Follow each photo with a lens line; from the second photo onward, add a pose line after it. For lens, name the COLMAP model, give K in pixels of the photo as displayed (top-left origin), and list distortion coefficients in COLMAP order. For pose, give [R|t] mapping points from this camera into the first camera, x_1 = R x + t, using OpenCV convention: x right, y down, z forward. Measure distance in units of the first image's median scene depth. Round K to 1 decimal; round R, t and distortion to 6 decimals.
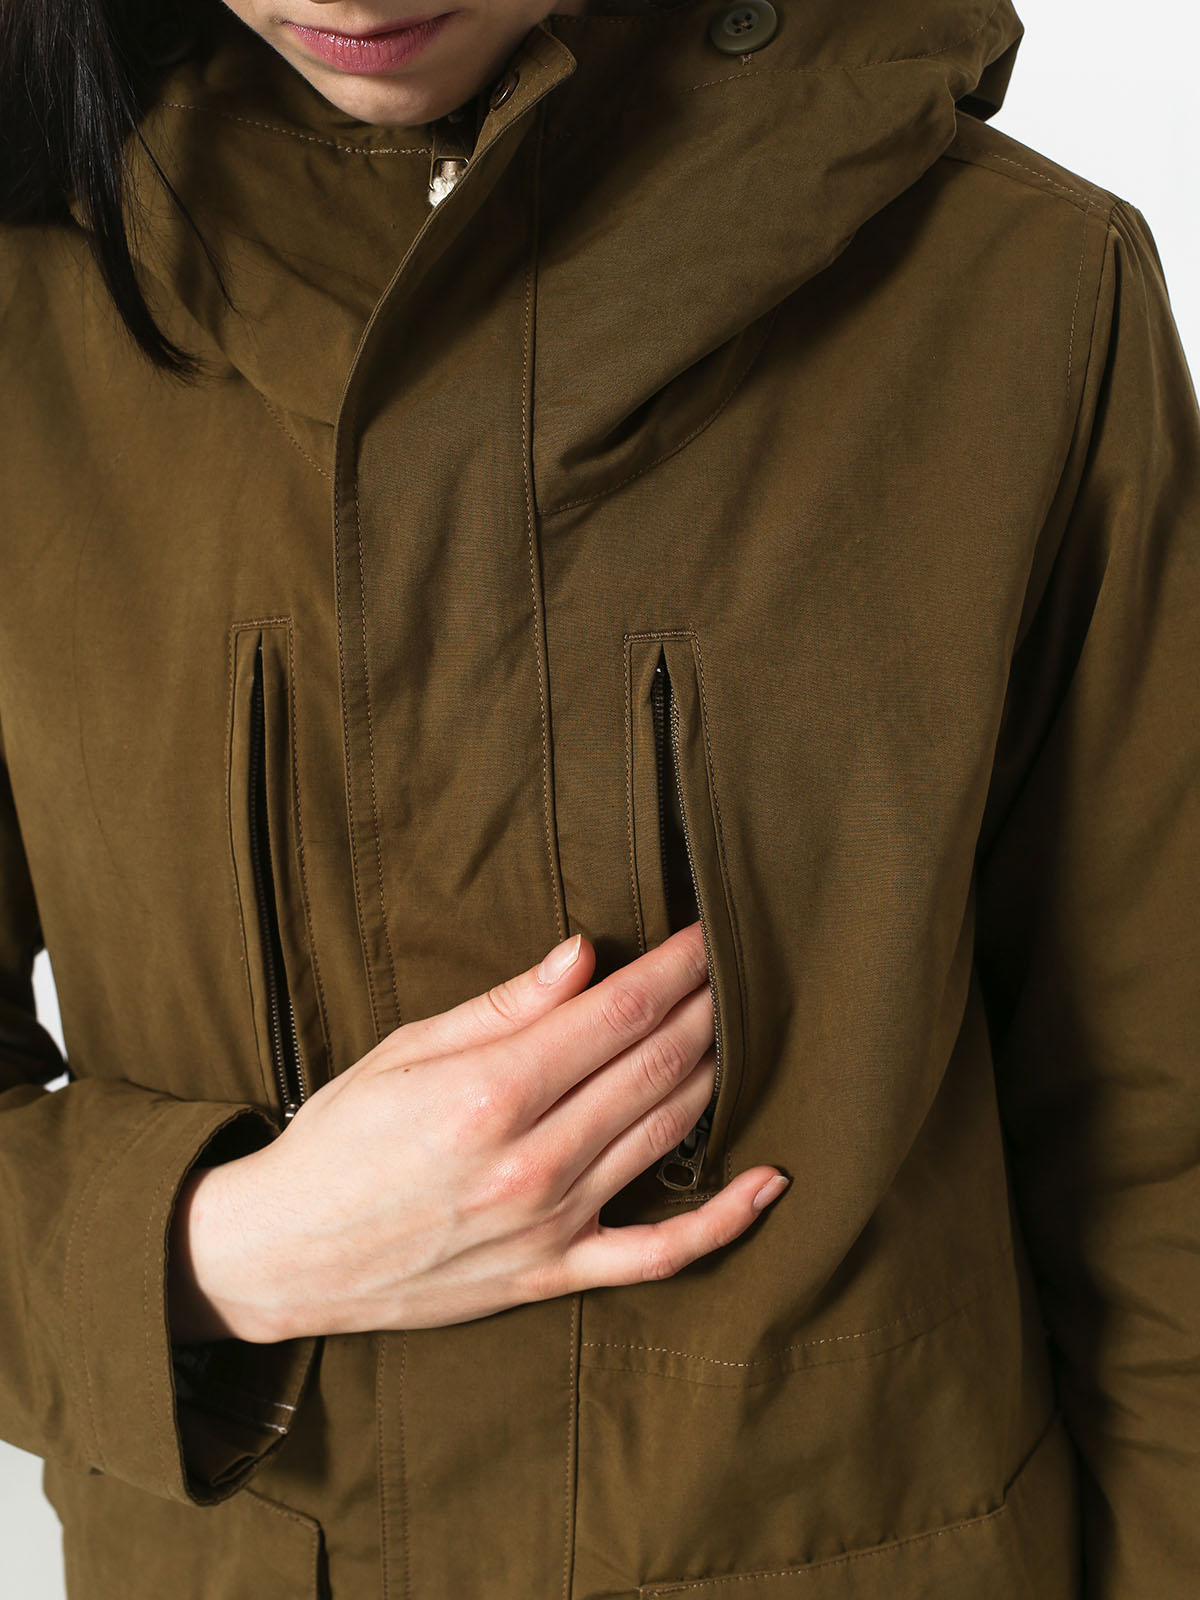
lens RADIAL K [[2244.2, 0, 600.6], [0, 2244.2, 799.9], [0, 0, 1]] dist [-0.137341, 0.000000]
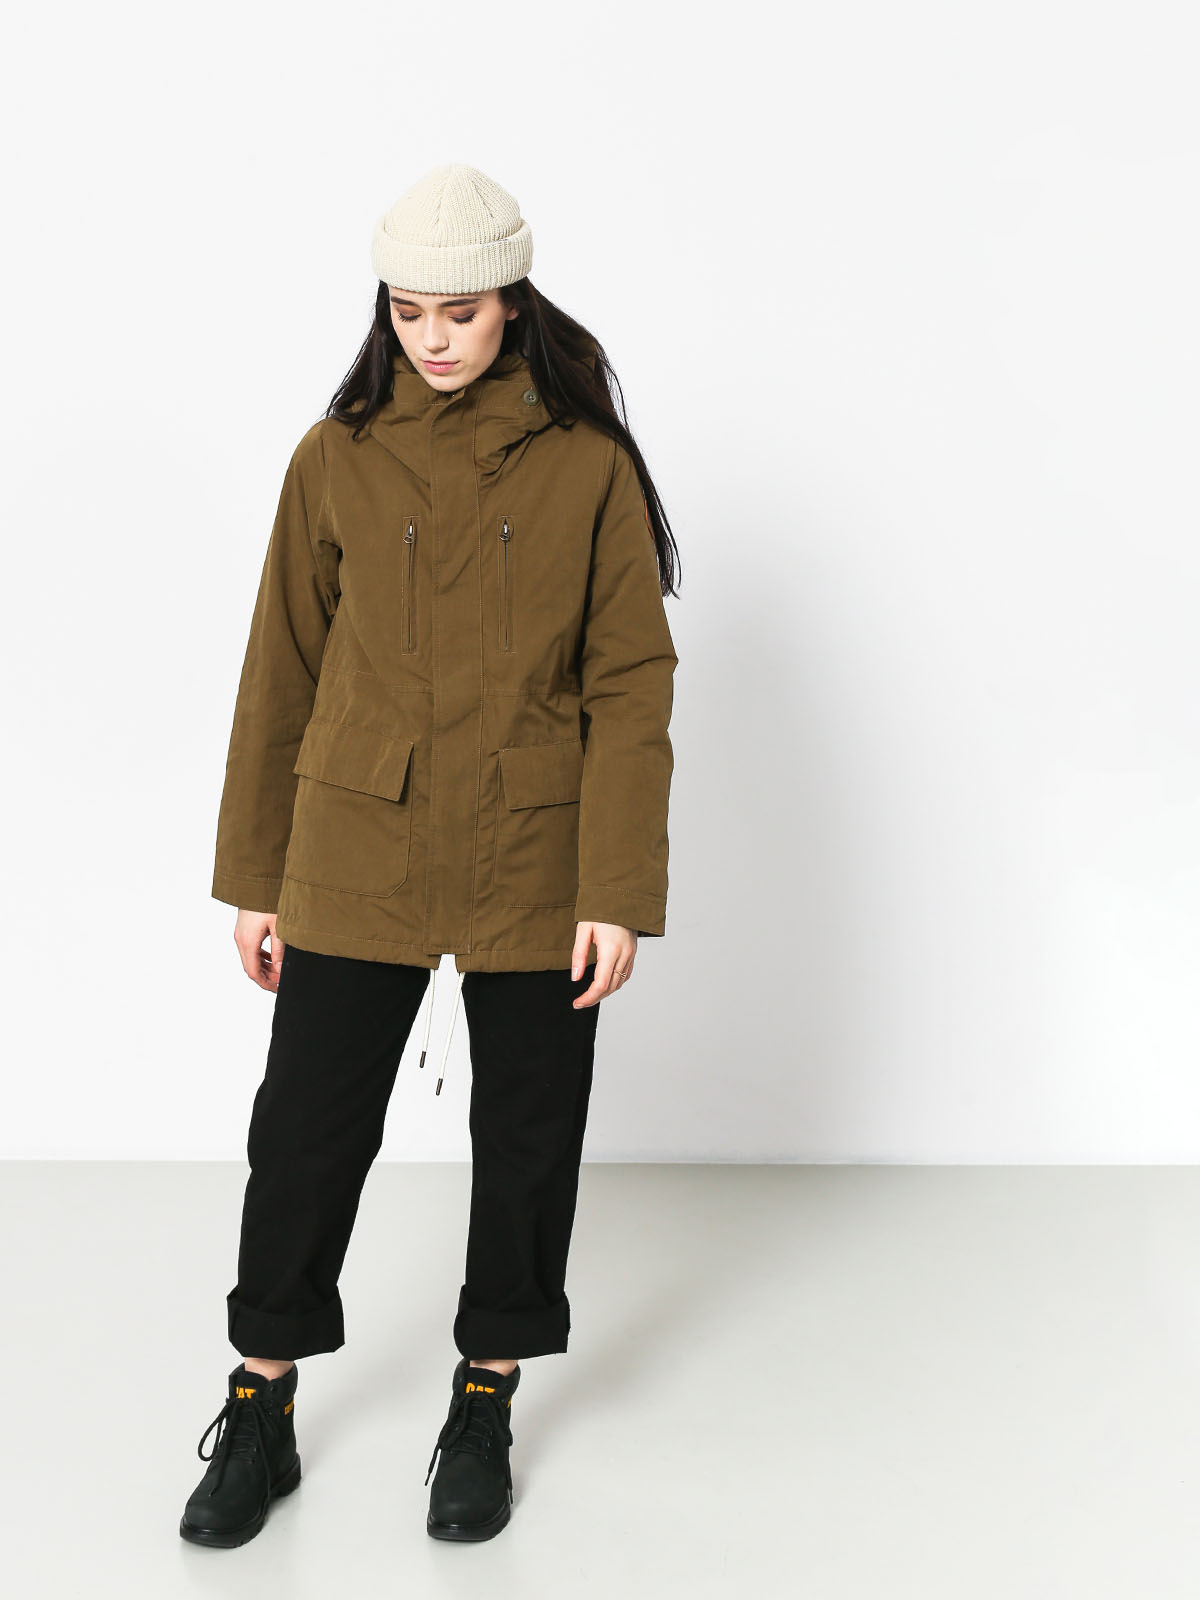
lens RADIAL K [[2244.2, 0, 599.8], [0, 2244.2, 800.0], [0, 0, 1]] dist [-0.137341, 0.000000]
pose [[0.999973, 0.006607, 0.003286, 0.189864], [-0.006737, 0.999134, 0.041059, 0.269787], [-0.003012, -0.041080, 0.999151, -3.140491]]
